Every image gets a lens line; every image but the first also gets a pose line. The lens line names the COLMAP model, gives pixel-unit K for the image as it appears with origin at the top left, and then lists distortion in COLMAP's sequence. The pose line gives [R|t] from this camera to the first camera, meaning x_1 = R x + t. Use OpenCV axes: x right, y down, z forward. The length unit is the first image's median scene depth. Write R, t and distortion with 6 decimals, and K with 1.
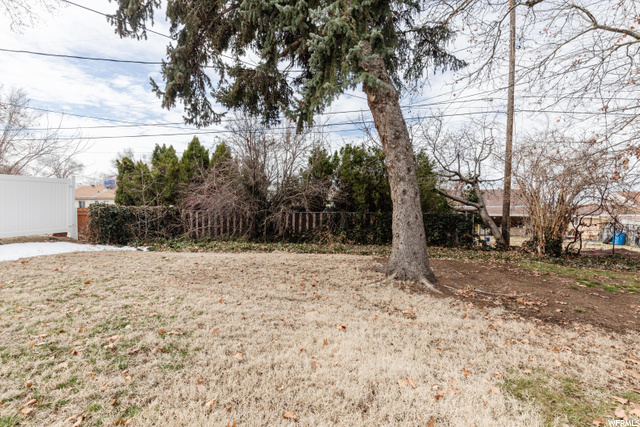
lens RADIAL K [[300.4, 0, 316.7], [0, 300.4, 216.3], [0, 0, 1]] dist [0.003928, -0.000071]
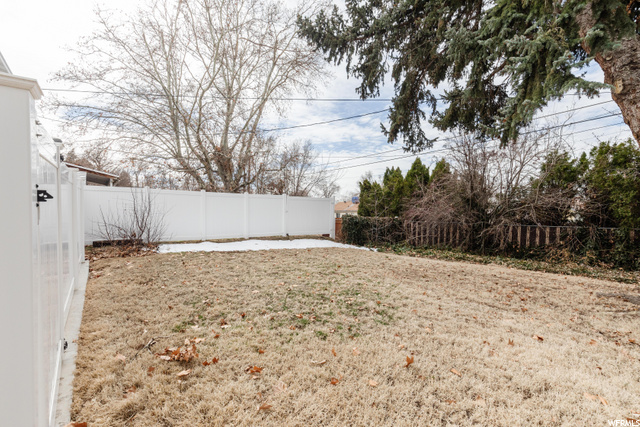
lens RADIAL K [[300.4, 0, 316.7], [0, 300.4, 216.3], [0, 0, 1]] dist [0.003928, -0.000071]
pose [[0.743239, 0.008458, -0.668973, 0.103614], [-0.036454, 0.998947, -0.027872, 0.009093], [0.668032, 0.045102, 0.742764, -0.132655]]
